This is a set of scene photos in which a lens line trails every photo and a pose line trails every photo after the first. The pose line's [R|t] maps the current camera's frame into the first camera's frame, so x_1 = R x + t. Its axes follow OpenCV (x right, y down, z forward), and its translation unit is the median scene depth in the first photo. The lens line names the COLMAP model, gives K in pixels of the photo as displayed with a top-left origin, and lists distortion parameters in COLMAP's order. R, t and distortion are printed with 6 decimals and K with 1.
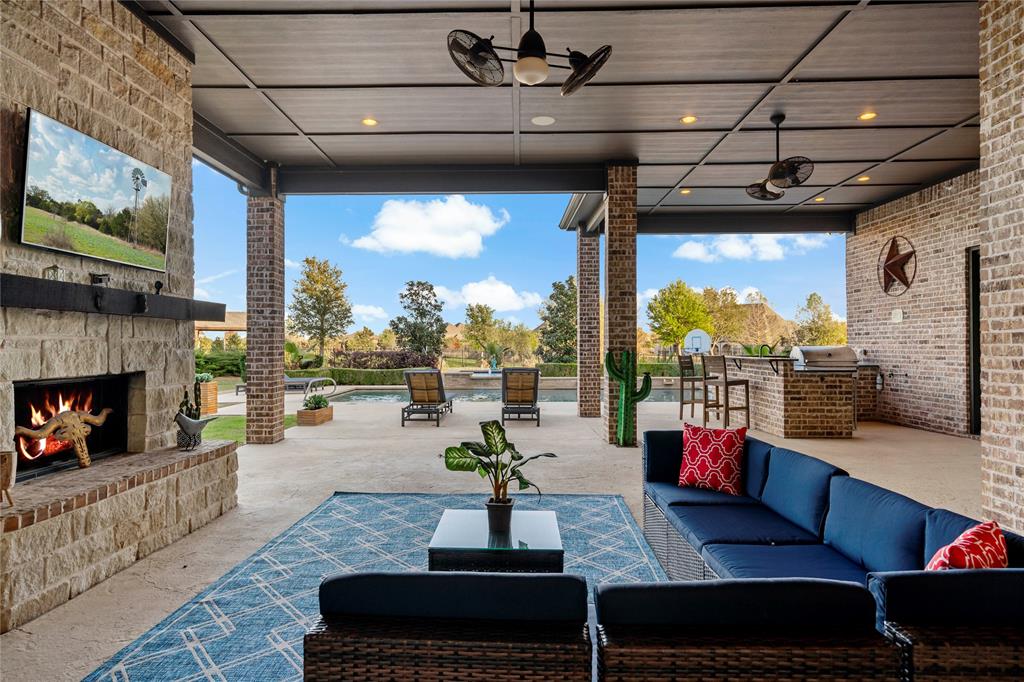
lens RADIAL K [[593.4, 0, 512.0], [0, 593.4, 341.0], [0, 0, 1]] dist [-0.027522, 0.000106]
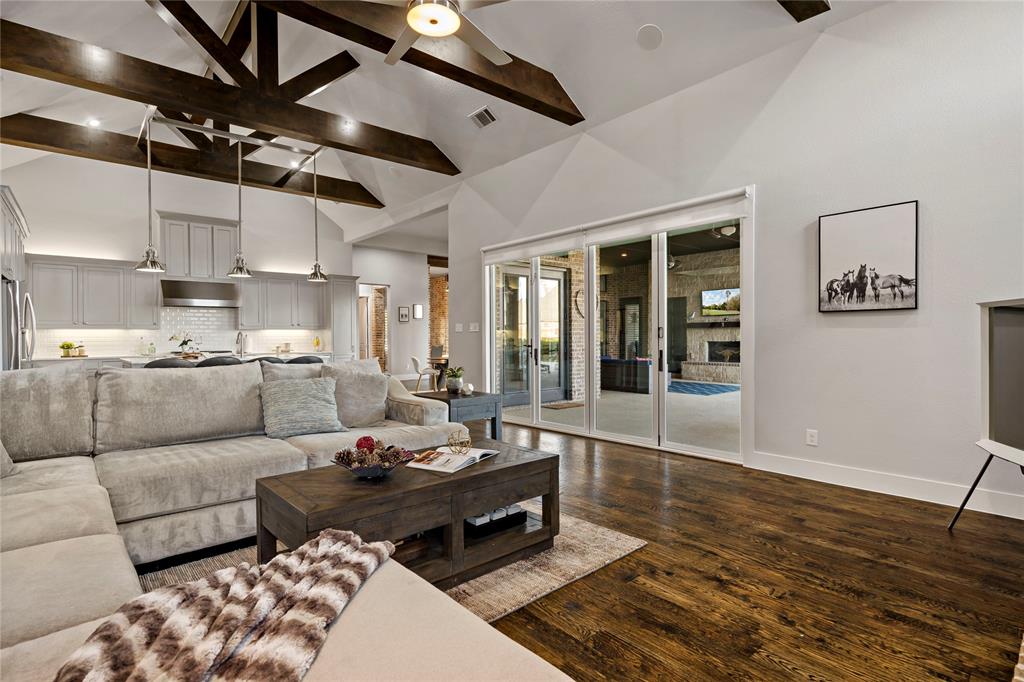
lens RADIAL K [[498.8, 0, 512.0], [0, 498.8, 341.0], [0, 0, 1]] dist [0.003011, -0.000688]
pose [[-0.739944, 0.013394, -0.672535, 0.504341], [0.015654, 0.999874, 0.002690, 0.003683], [0.672486, -0.008537, -0.740061, 0.453856]]
